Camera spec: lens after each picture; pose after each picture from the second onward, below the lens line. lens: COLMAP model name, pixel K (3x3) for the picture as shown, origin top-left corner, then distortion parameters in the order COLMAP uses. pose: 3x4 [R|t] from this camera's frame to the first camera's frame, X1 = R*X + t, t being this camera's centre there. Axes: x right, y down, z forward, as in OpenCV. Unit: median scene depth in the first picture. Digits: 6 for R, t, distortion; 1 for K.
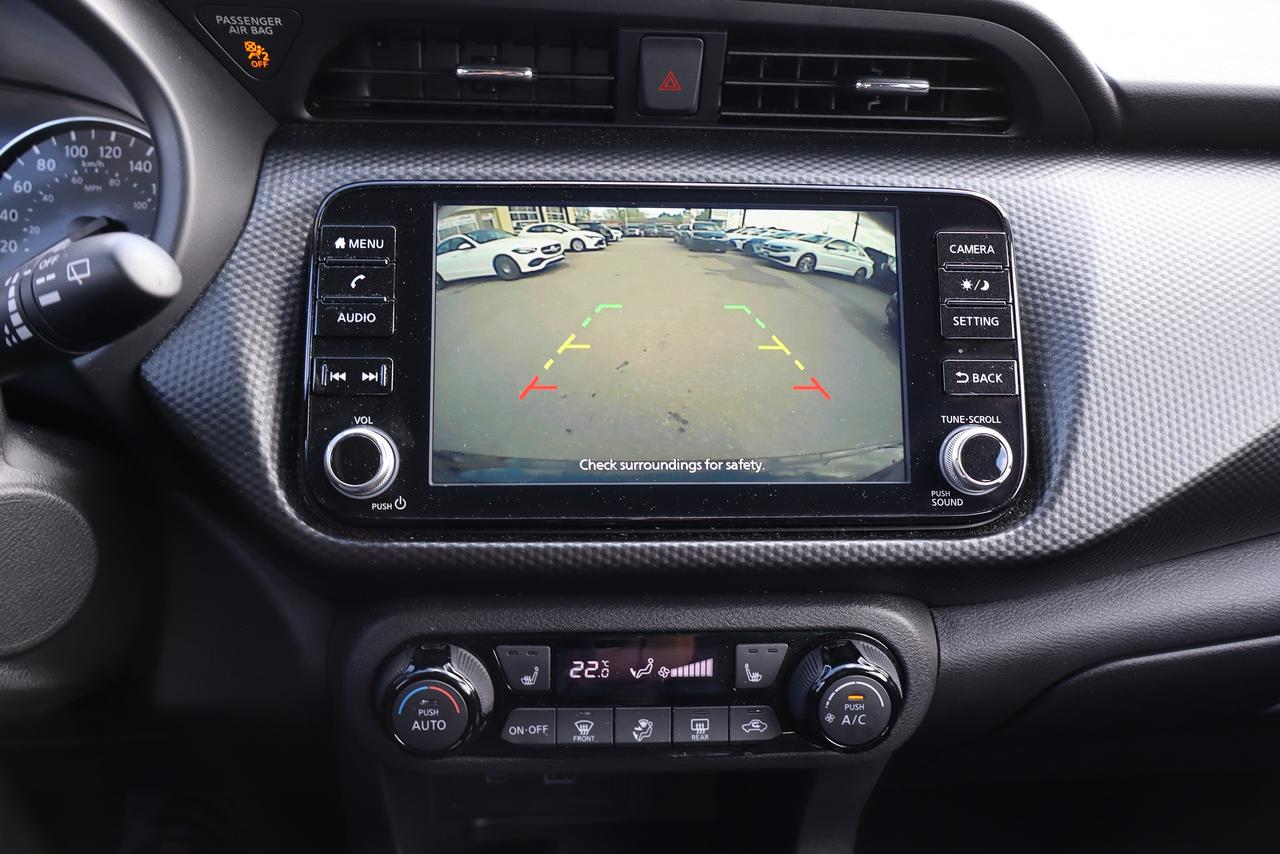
lens RADIAL K [[1112.7, 0, 641.1], [0, 1112.7, 425.4], [0, 0, 1]] dist [-0.014100, 0.052884]
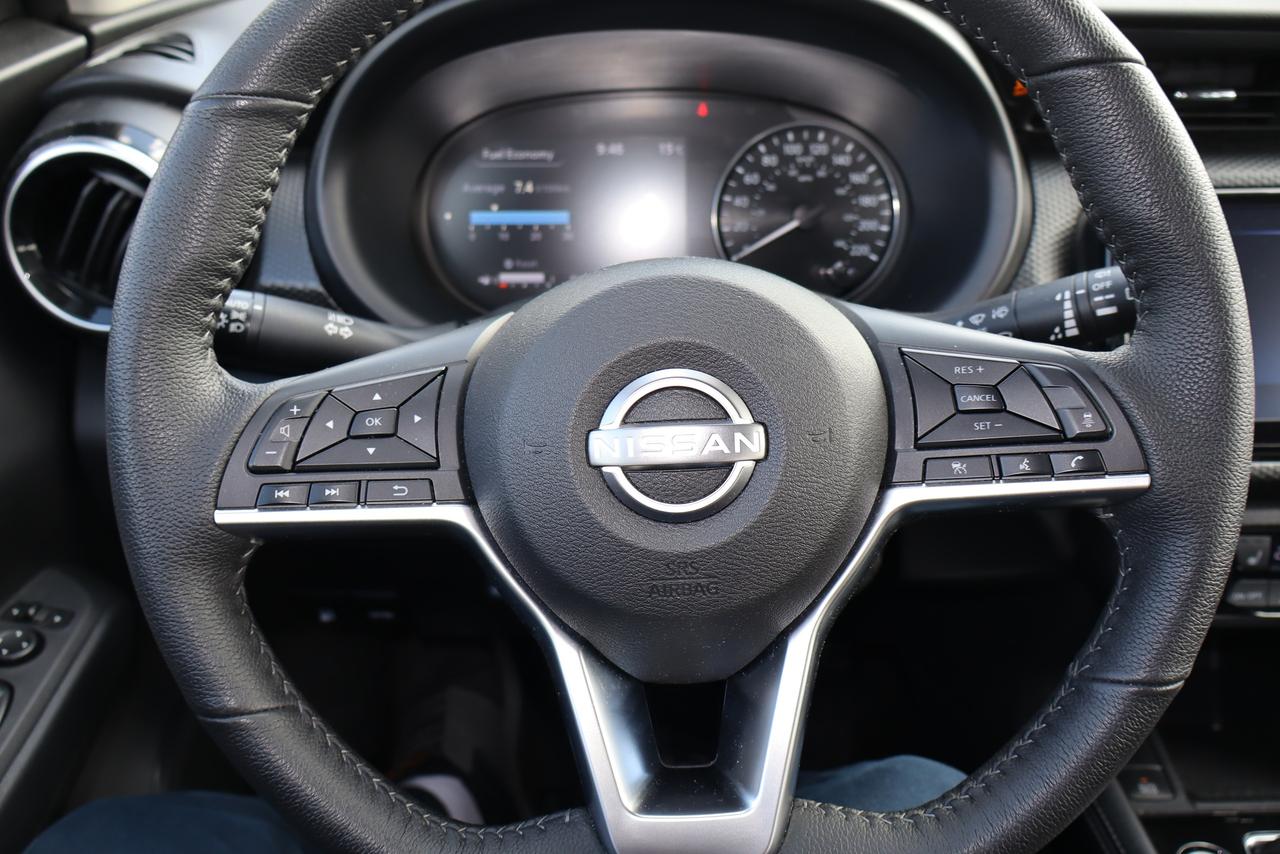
lens RADIAL K [[1112.7, 0, 640.5], [0, 1112.7, 428.3], [0, 0, 1]] dist [-0.014100, 0.052884]
pose [[0.998597, -0.003810, -0.052807, -0.770677], [0.009831, 0.993405, 0.114240, -0.095908], [0.052024, -0.114598, 0.992049, -0.379926]]
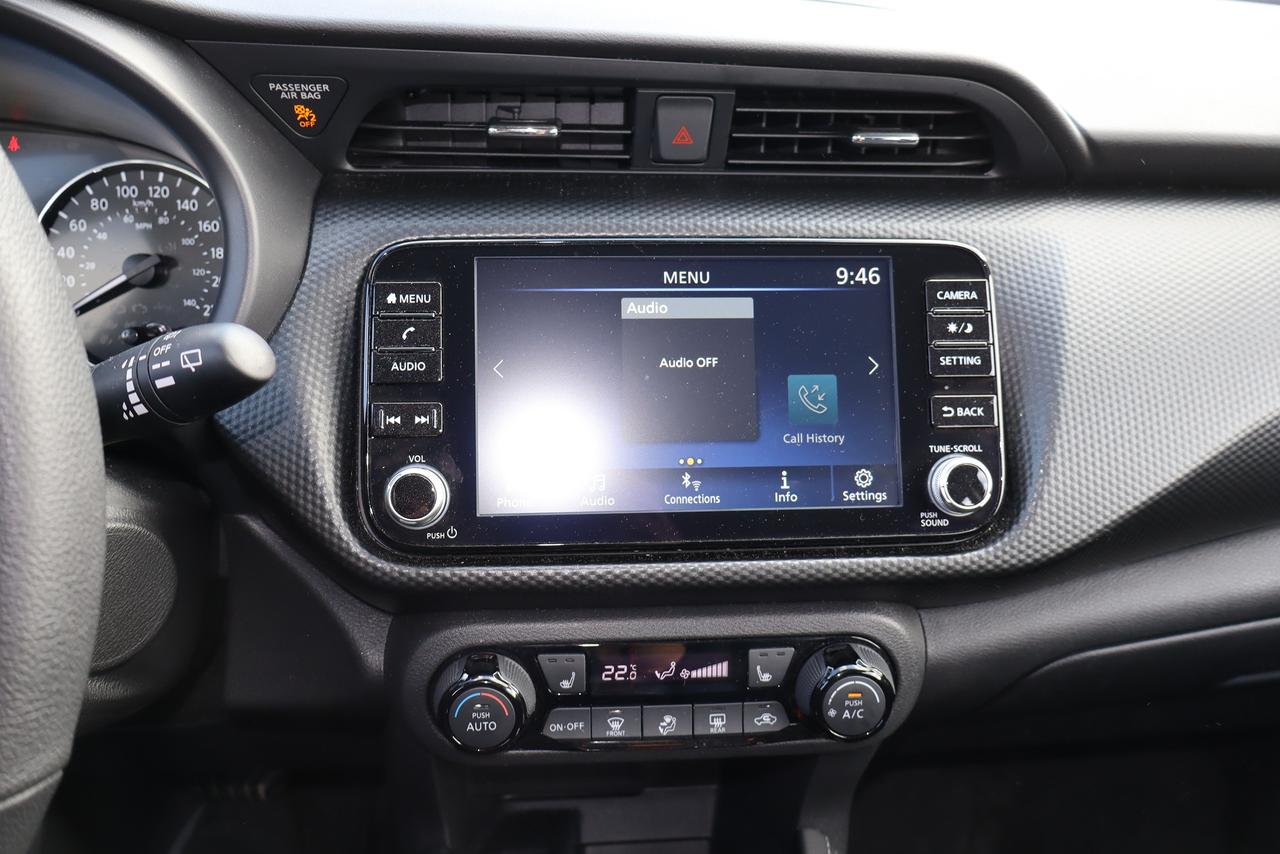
lens RADIAL K [[1112.7, 0, 639.1], [0, 1112.7, 424.5], [0, 0, 1]] dist [-0.014100, 0.052884]
pose [[0.999780, -0.010754, 0.018033, -0.043473], [0.009853, 0.998736, 0.049298, -0.087428], [-0.018540, -0.049109, 0.998621, -0.116124]]
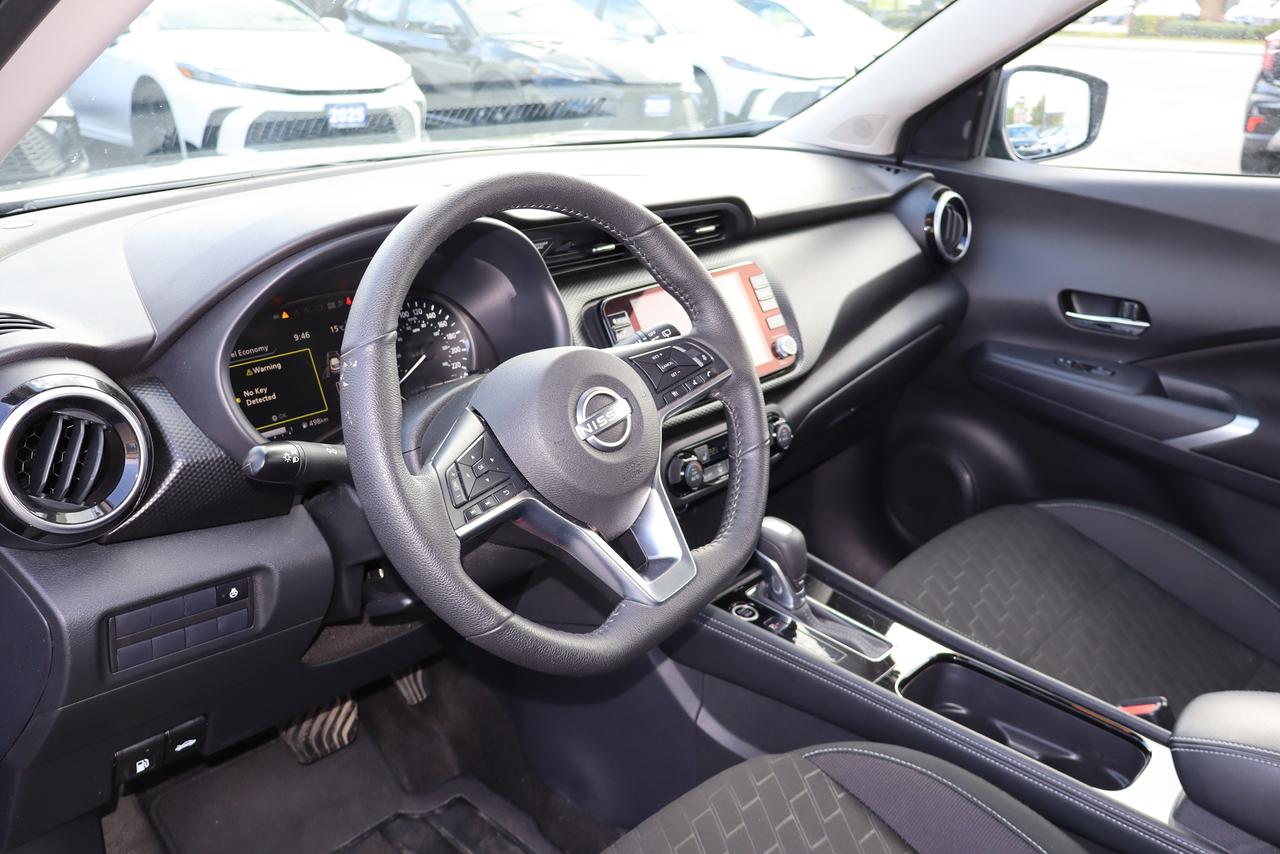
lens RADIAL K [[1154.5, 0, 638.2], [0, 1154.5, 432.3], [0, 0, 1]] dist [0.009537, -0.007158]
pose [[0.712407, -0.259470, 0.652037, -2.068780], [0.298895, 0.952835, 0.052600, -0.027314], [-0.634932, 0.157418, 0.756360, -1.076232]]
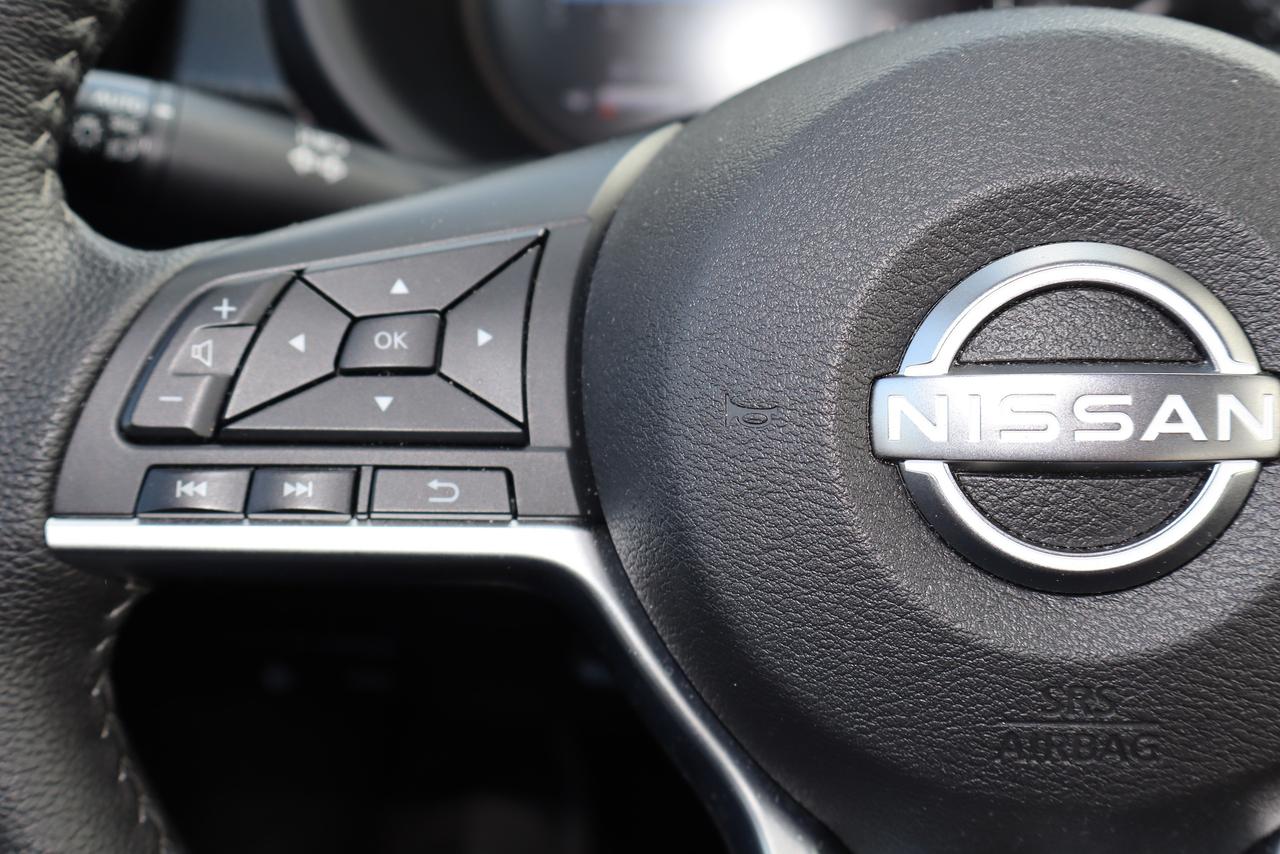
lens RADIAL K [[1643.6, 0, 637.4], [0, 1643.6, 430.3], [0, 0, 1]] dist [0.018739, 0.000000]
pose [[0.992573, 0.037229, -0.115816, -0.868320], [-0.019781, 0.988744, 0.148303, -0.060905], [0.120033, -0.144911, 0.982137, -0.100627]]
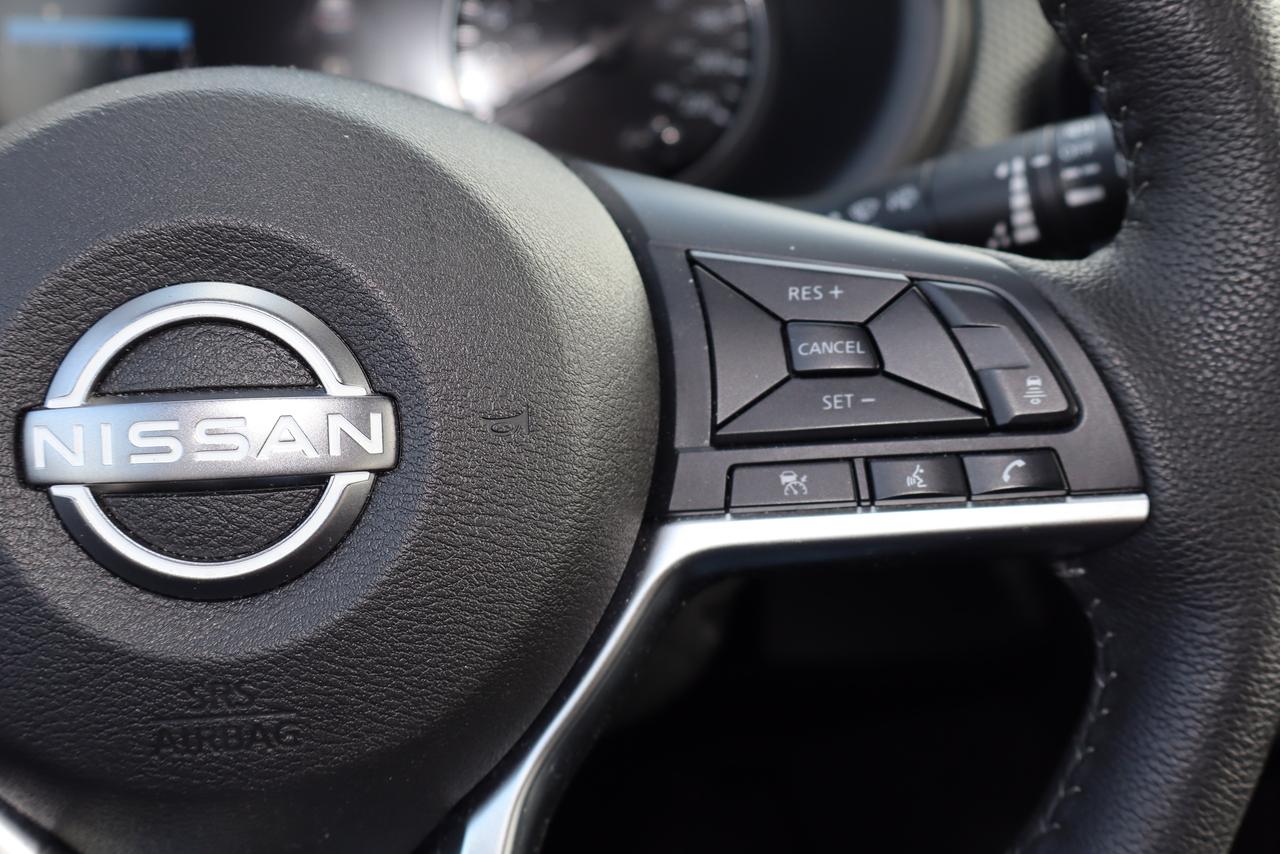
lens RADIAL K [[1643.6, 0, 651.2], [0, 1643.6, 427.2], [0, 0, 1]] dist [0.018739, 0.000000]
pose [[0.998072, -0.003410, 0.061975, -0.665145], [-0.004399, 0.992092, 0.125440, -0.068107], [-0.061913, -0.125470, 0.990164, -0.153482]]
